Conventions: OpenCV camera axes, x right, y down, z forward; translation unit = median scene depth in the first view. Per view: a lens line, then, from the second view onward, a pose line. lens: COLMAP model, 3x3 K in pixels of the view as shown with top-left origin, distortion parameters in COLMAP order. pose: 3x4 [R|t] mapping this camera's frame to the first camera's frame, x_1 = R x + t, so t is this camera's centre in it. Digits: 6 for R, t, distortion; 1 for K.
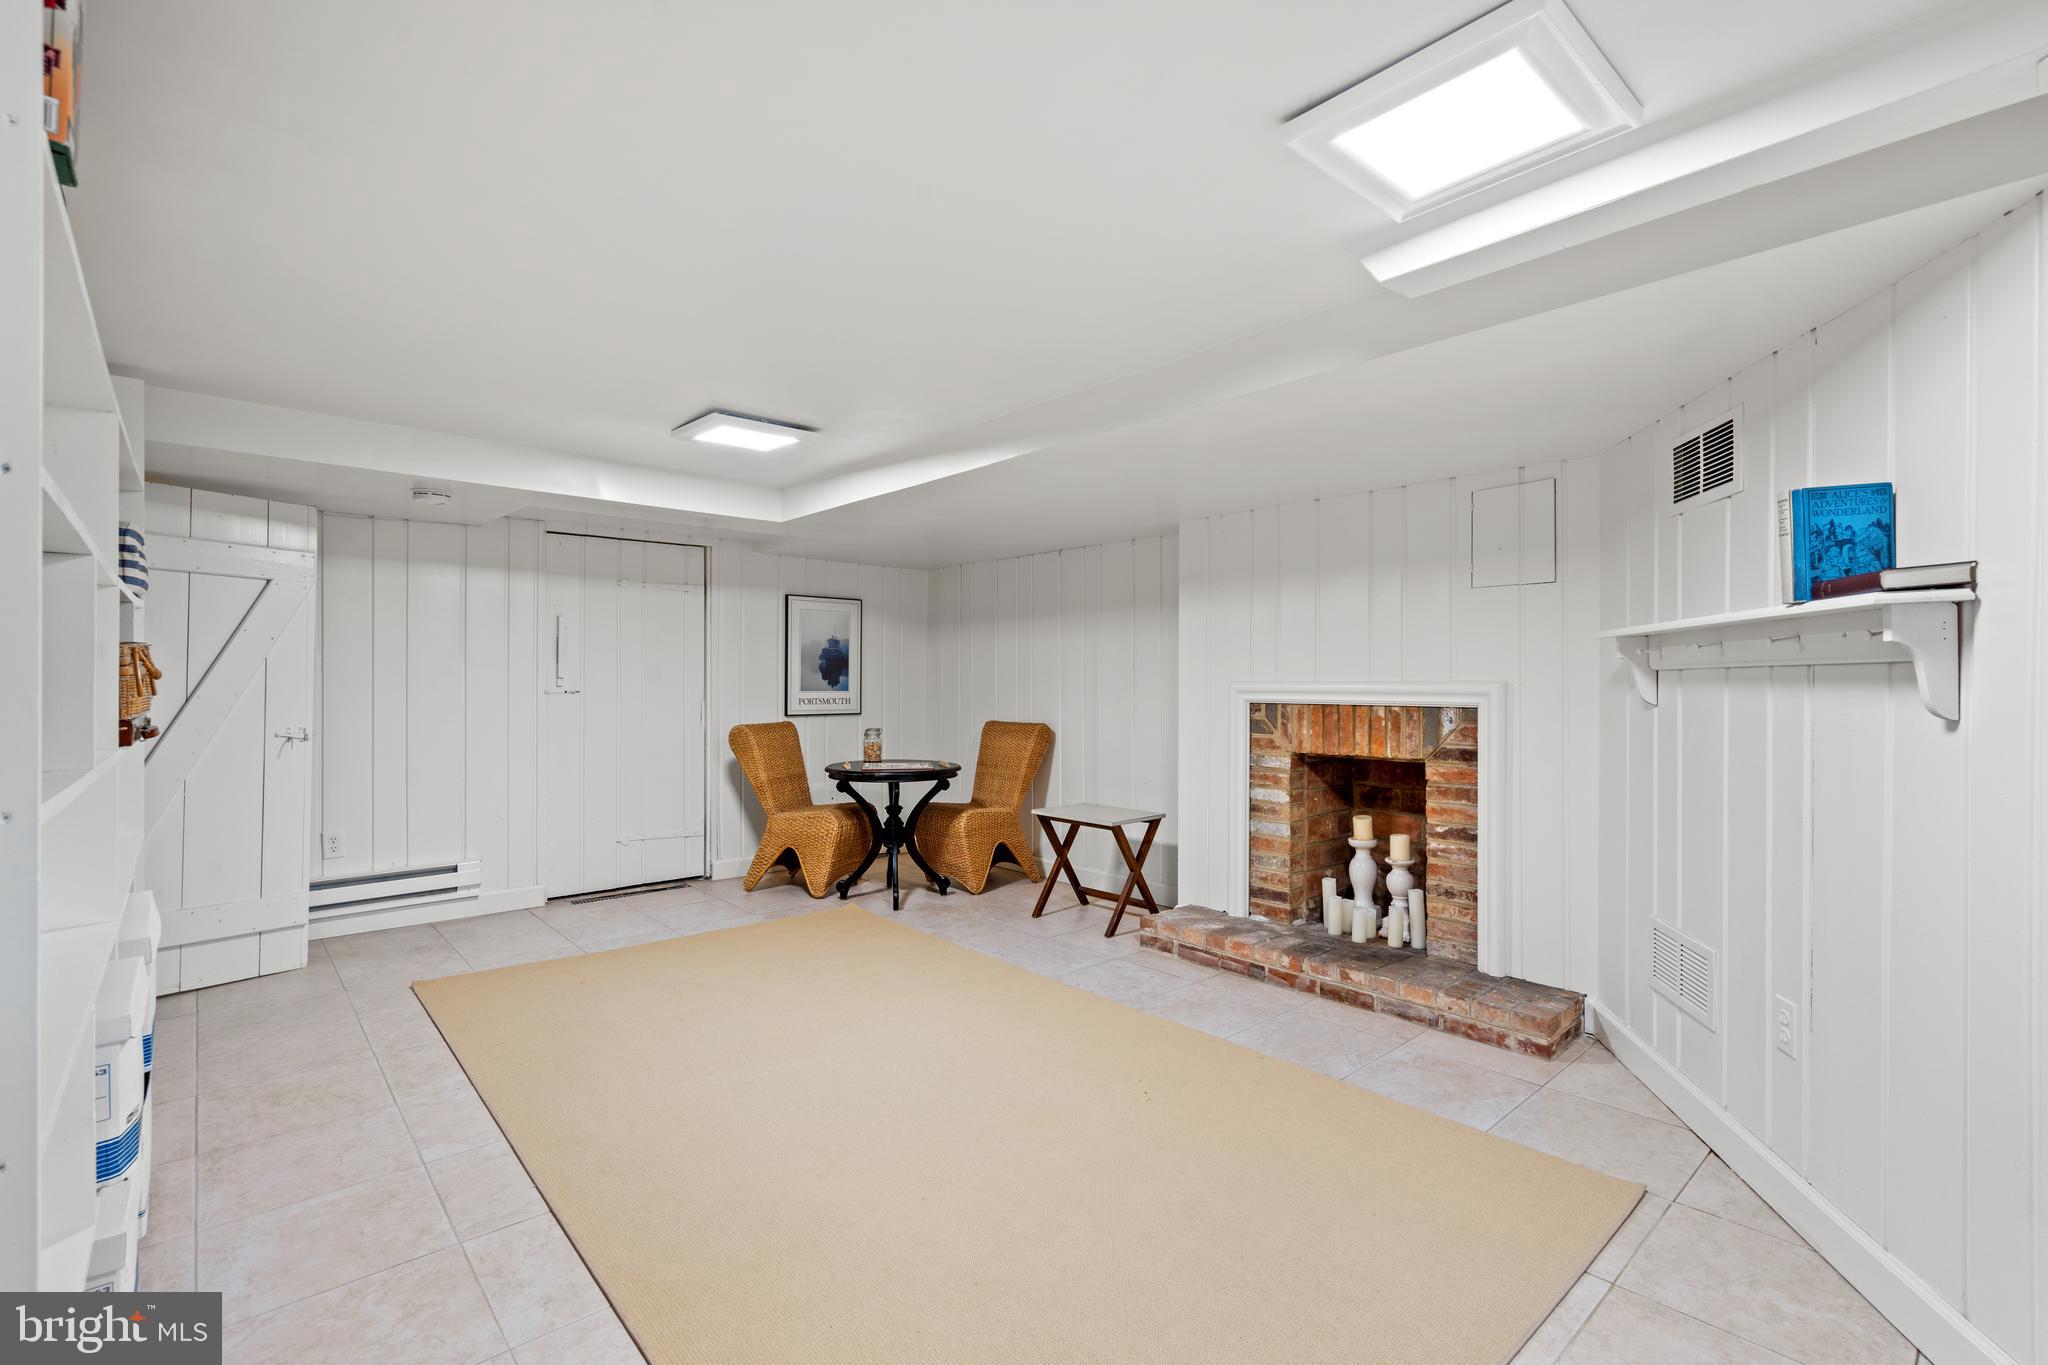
lens RADIAL K [[932.0, 0, 1022.0], [0, 932.0, 682.5], [0, 0, 1]] dist [-0.007432, 0.002079]
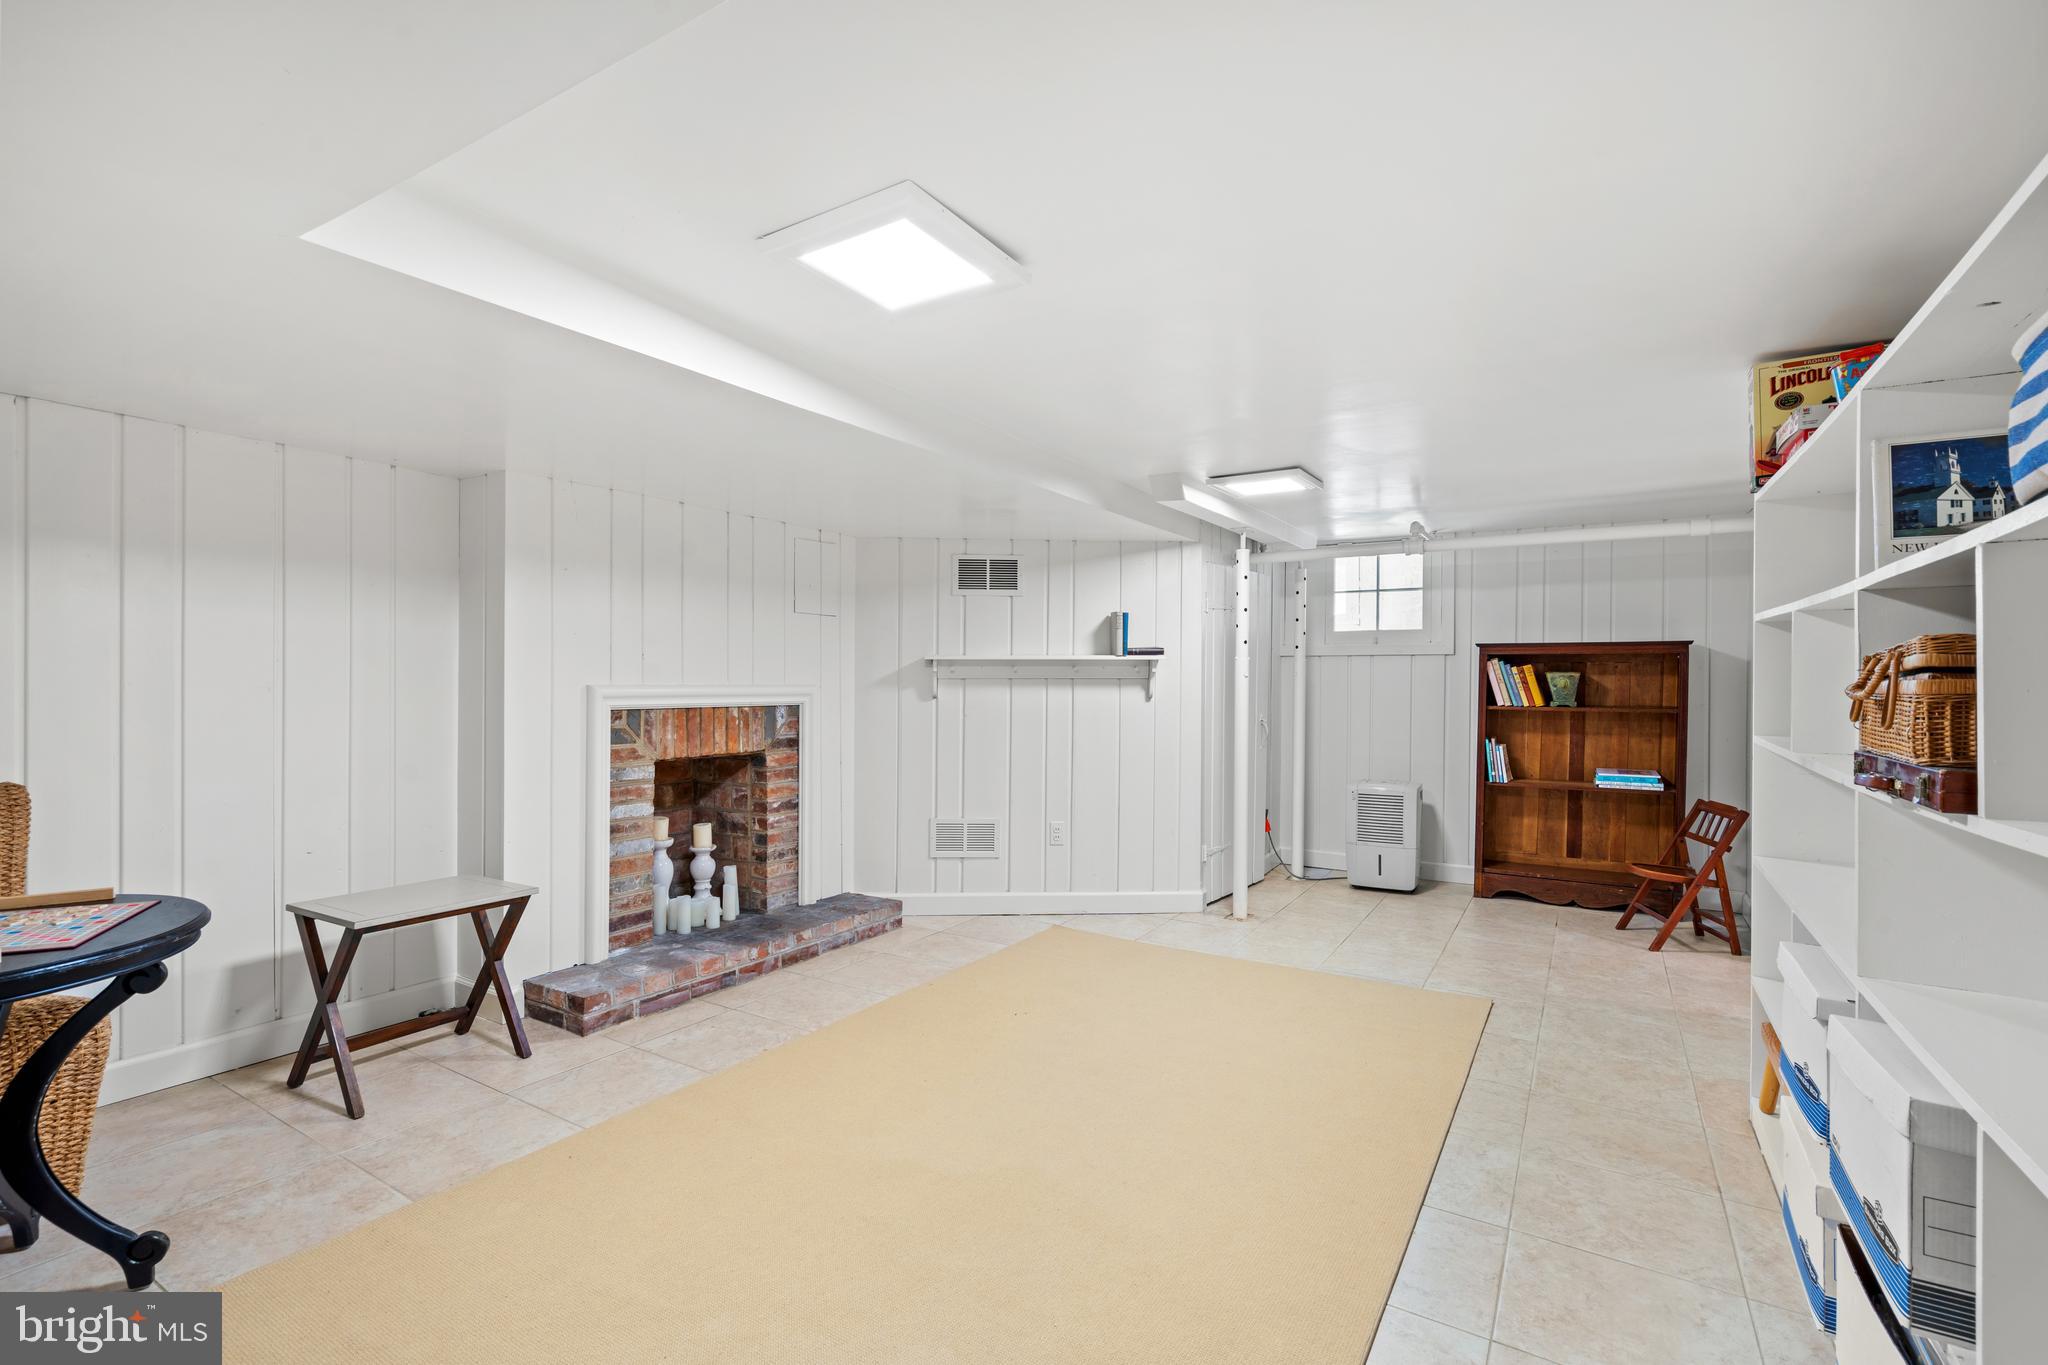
lens RADIAL K [[932.0, 0, 1022.0], [0, 932.0, 680.6], [0, 0, 1]] dist [-0.007432, 0.002079]
pose [[-0.286719, -0.000008, 0.958015, -0.778123], [-0.002637, 0.999996, -0.000781, -0.006718], [-0.958011, -0.002751, -0.286718, 0.979599]]
